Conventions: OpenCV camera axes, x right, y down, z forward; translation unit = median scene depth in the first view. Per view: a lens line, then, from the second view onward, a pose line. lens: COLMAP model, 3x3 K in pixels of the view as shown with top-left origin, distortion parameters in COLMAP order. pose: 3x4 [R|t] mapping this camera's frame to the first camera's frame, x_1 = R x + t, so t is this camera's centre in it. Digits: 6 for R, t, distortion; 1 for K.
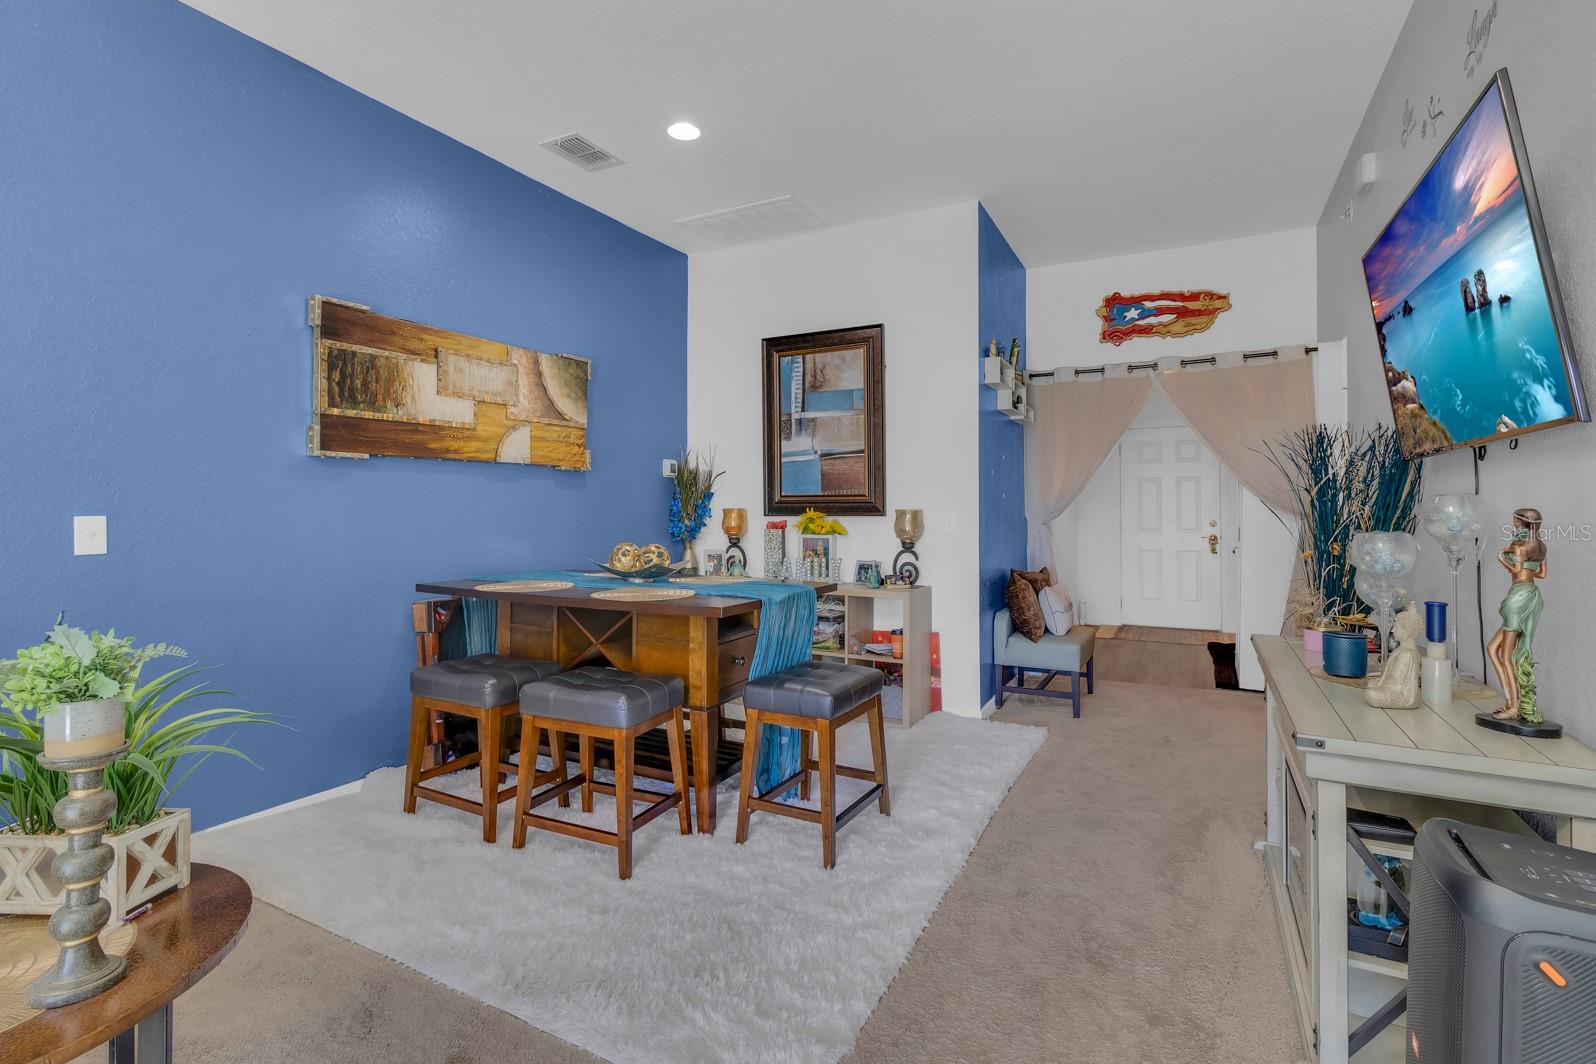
lens RADIAL K [[750.1, 0, 796.7], [0, 750.1, 518.4], [0, 0, 1]] dist [-0.000088, 0.000836]
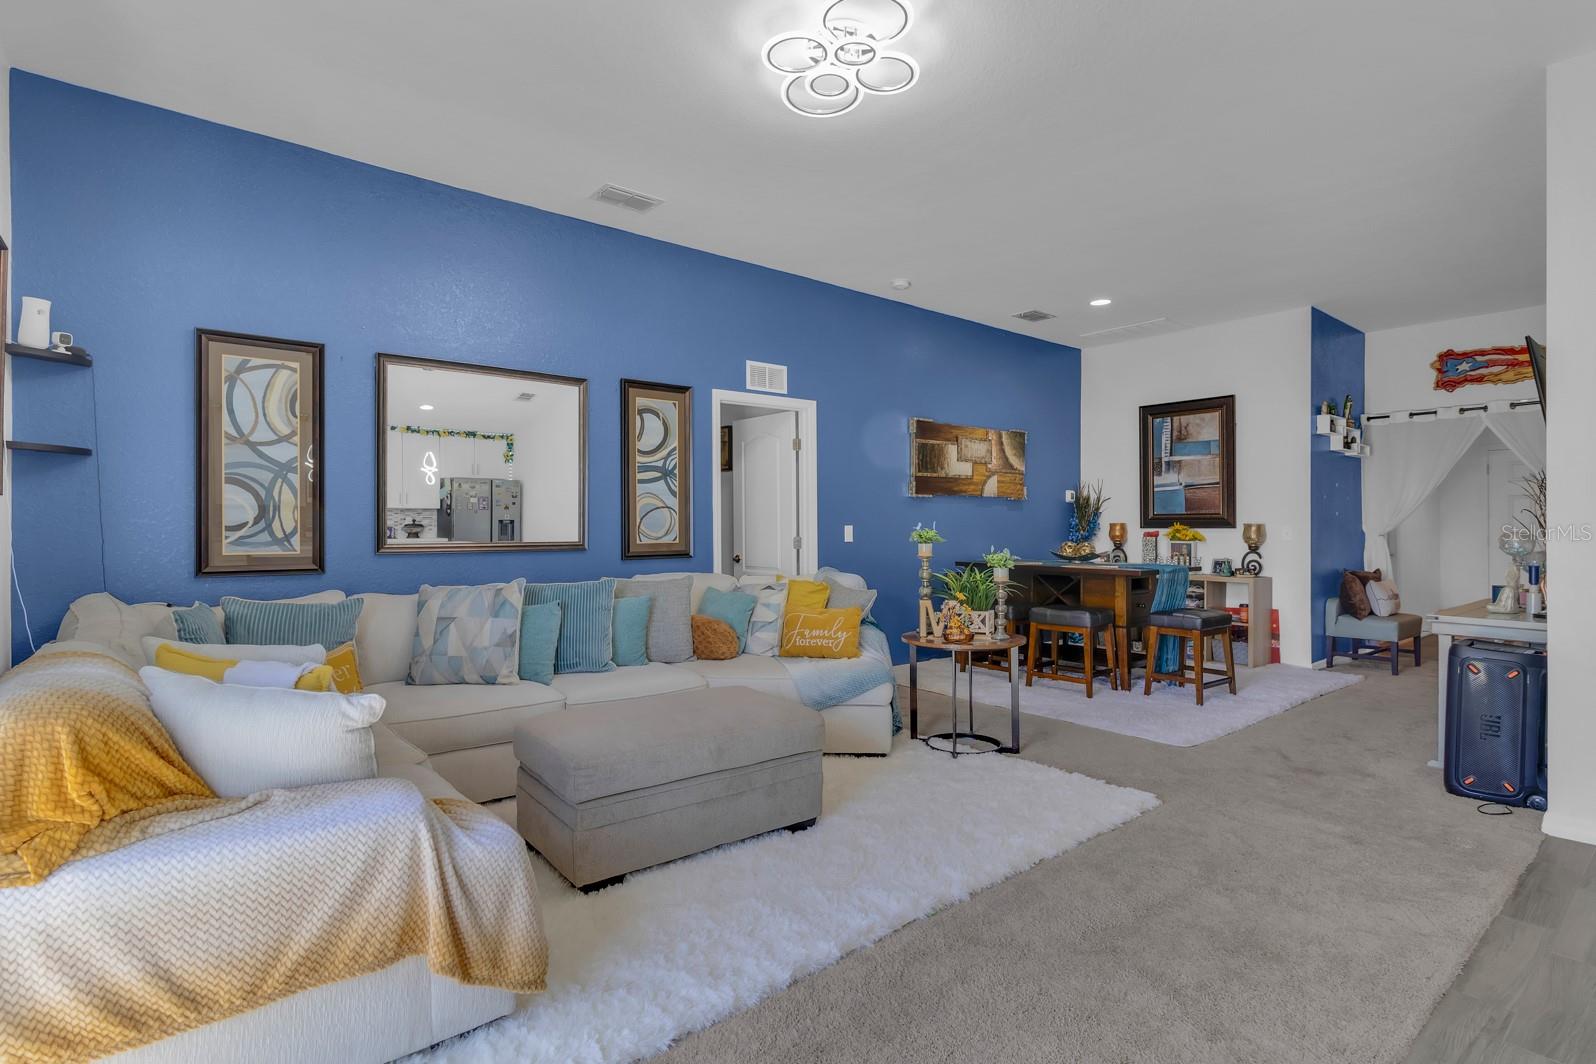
lens RADIAL K [[763.8, 0, 798.0], [0, 763.8, 532.0], [0, 0, 1]] dist [-0.000577, -0.000578]
pose [[0.917249, 0.003613, -0.398298, -0.070428], [-0.005811, 0.999974, -0.004312, 0.015819], [0.398272, 0.006270, 0.917246, -0.695507]]
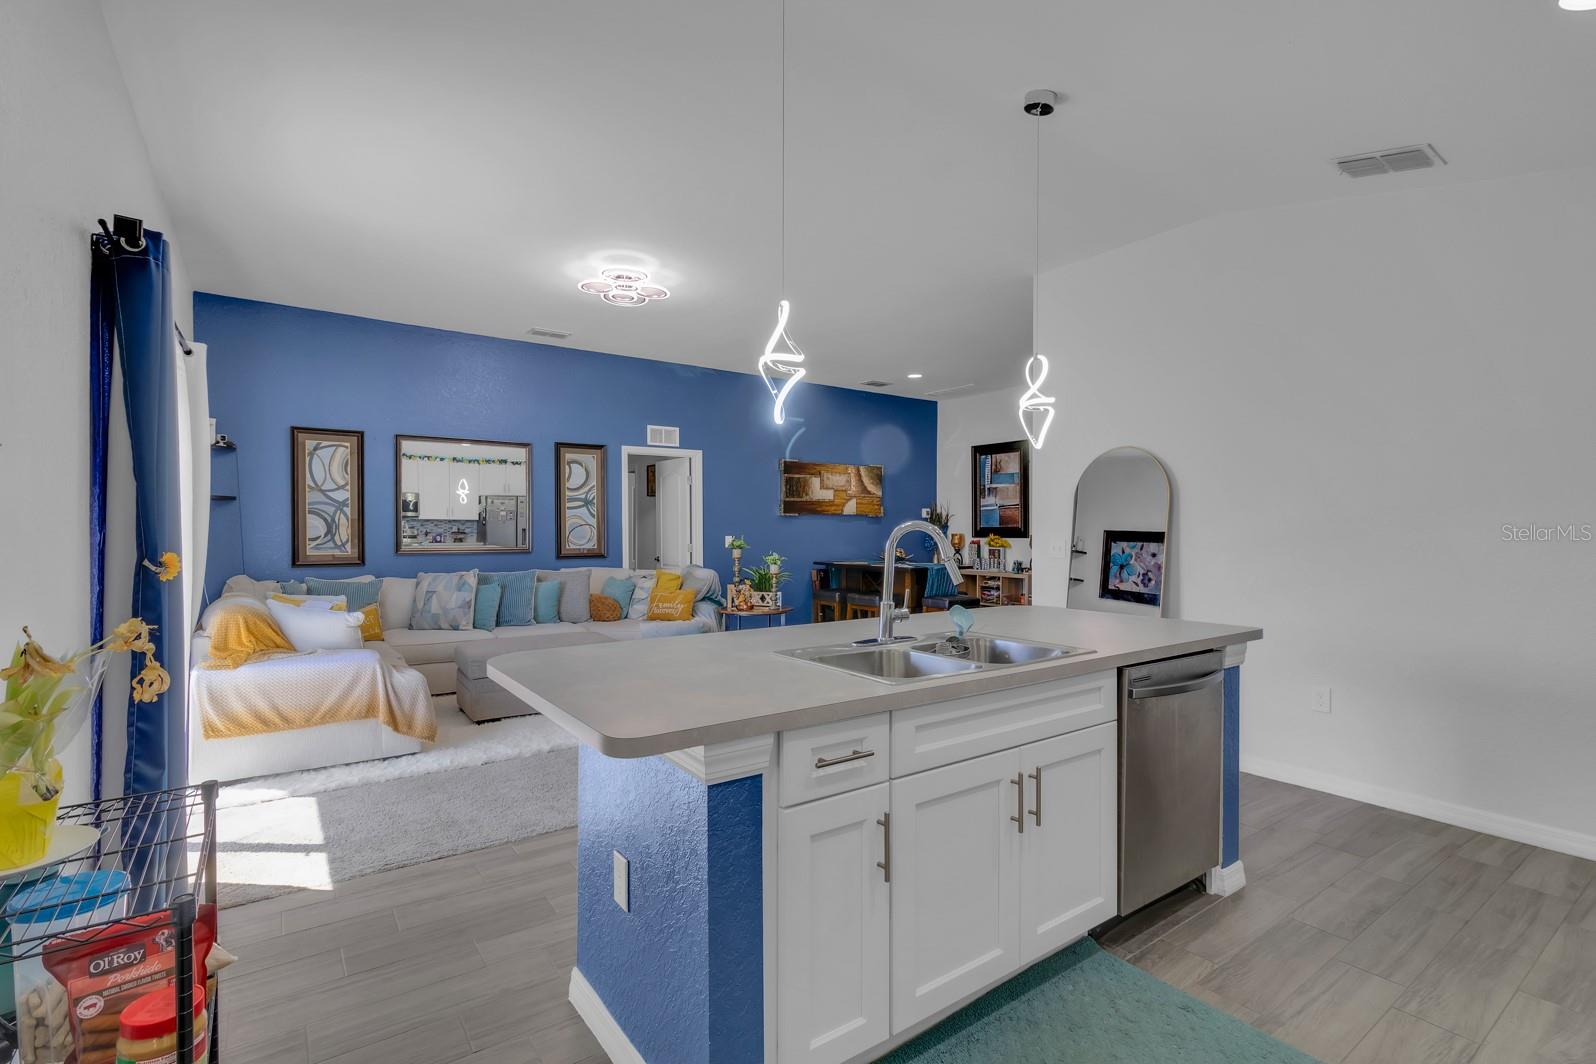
lens RADIAL K [[709.9, 0, 789.3], [0, 709.9, 544.6], [0, 0, 1]] dist [0.003276, 0.000652]
pose [[0.888856, 0.010758, -0.458060, 0.423313], [-0.008179, 0.999938, 0.007613, 0.004885], [0.458113, -0.003020, 0.888889, -0.946531]]
